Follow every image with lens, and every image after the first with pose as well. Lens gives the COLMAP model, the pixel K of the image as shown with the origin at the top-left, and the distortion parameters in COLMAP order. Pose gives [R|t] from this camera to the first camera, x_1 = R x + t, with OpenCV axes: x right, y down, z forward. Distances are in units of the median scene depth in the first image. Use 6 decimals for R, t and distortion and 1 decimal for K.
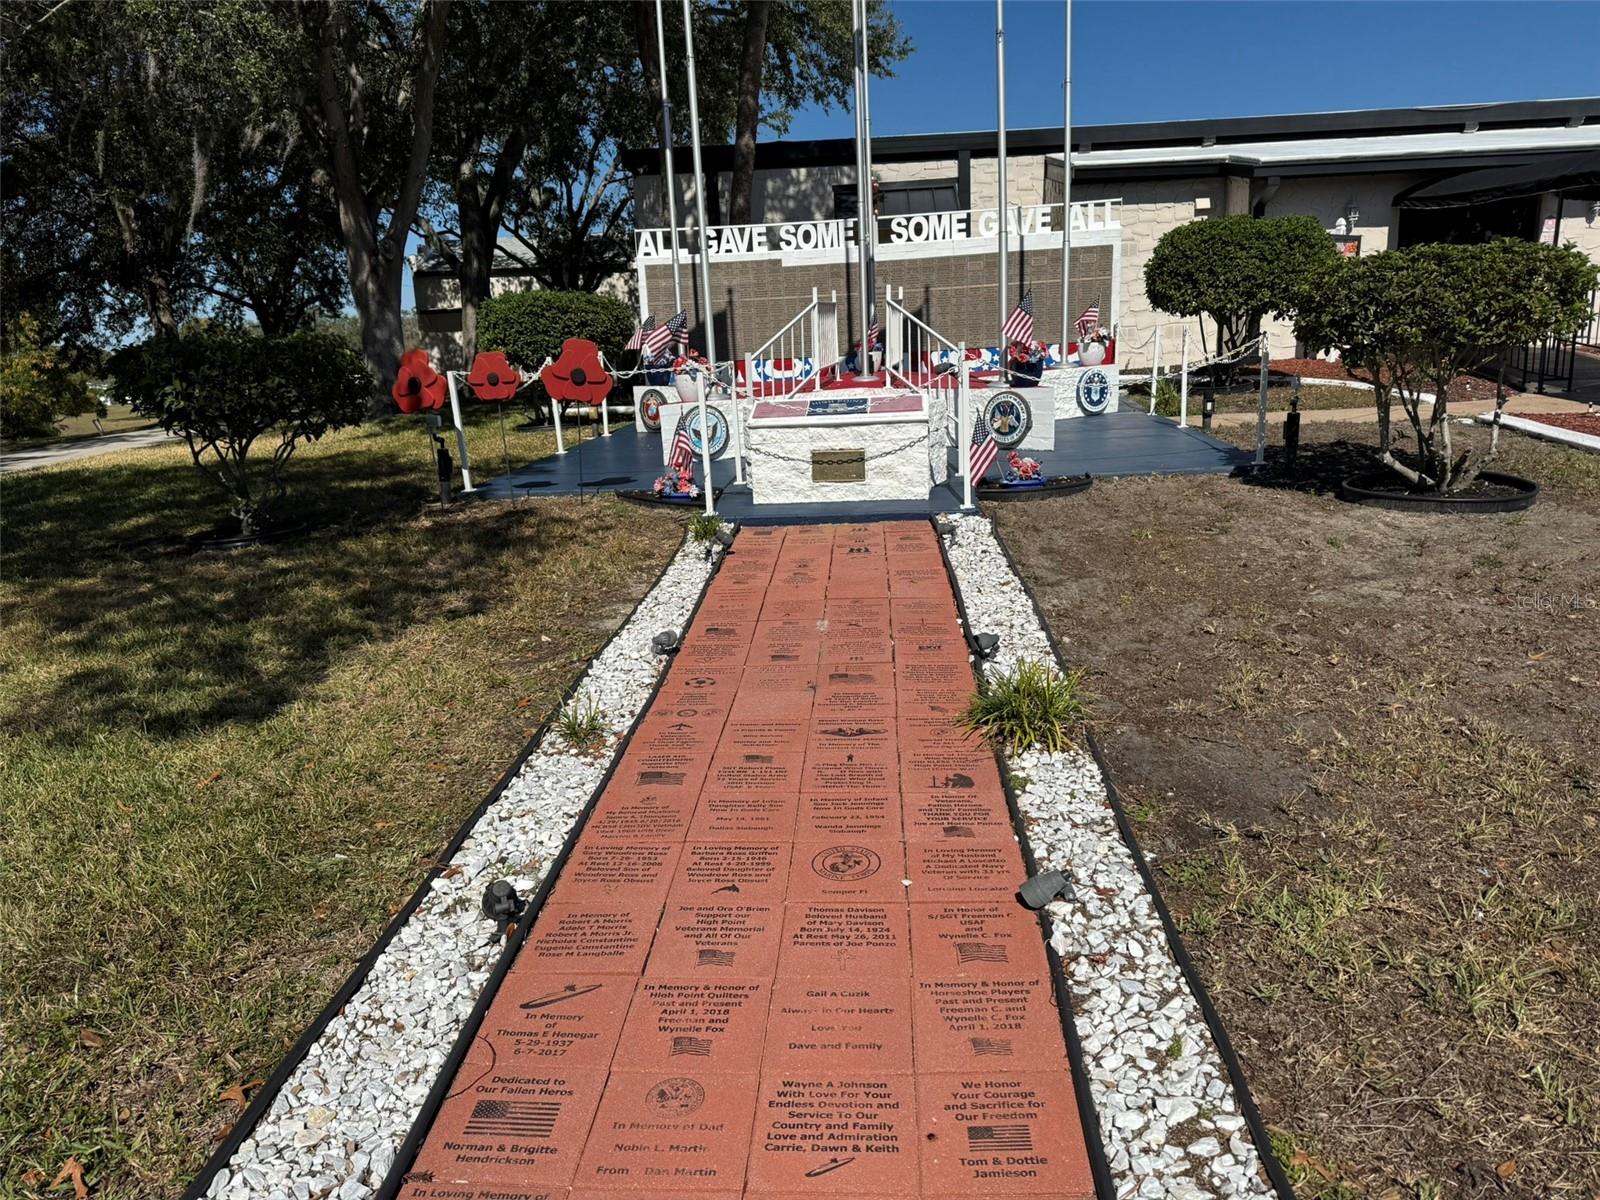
lens RADIAL K [[1104.3, 0, 805.6], [0, 1104.3, 605.8], [0, 0, 1]] dist [0.104053, -0.139994]
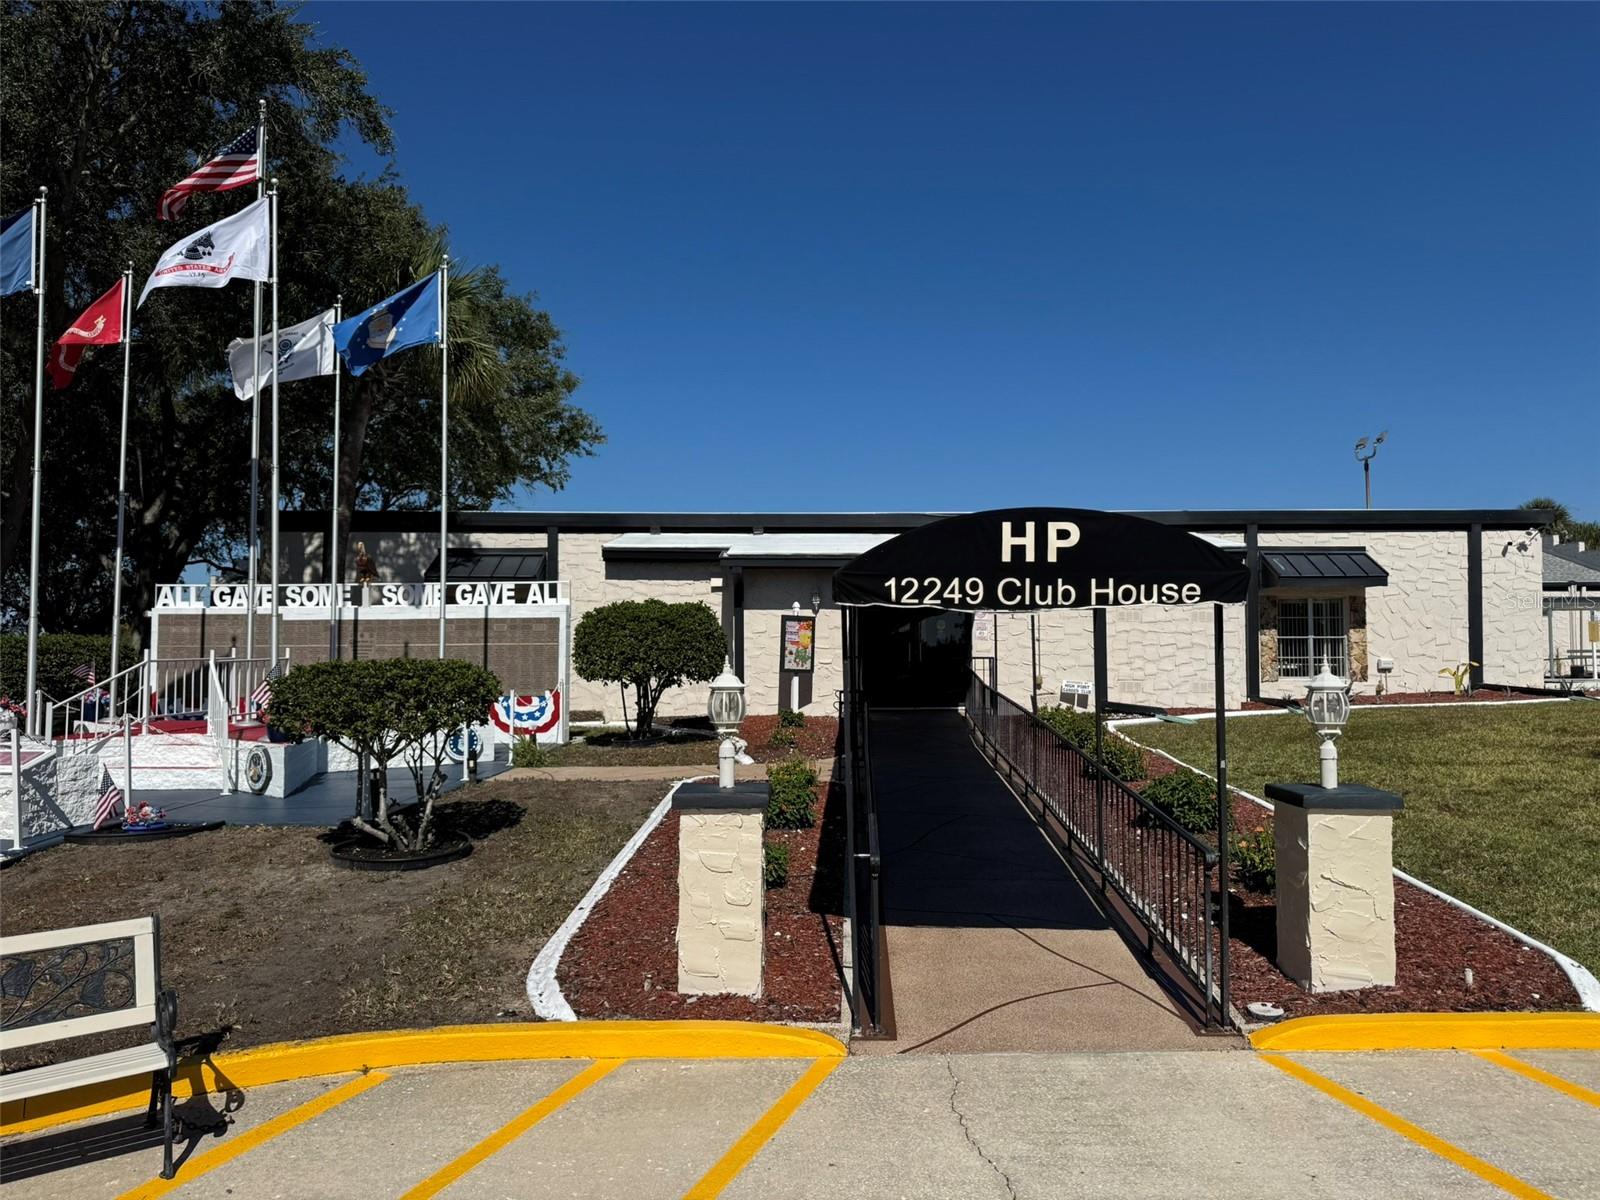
lens RADIAL K [[1109.1, 0, 800.0], [0, 1109.1, 627.1], [0, 0, 1]] dist [0.069611, -0.105458]
pose [[0.997947, 0.045340, 0.045244, 0.518549], [-0.031925, 0.964450, -0.262328, -0.016436], [-0.055529, 0.260345, 0.963917, -0.148975]]
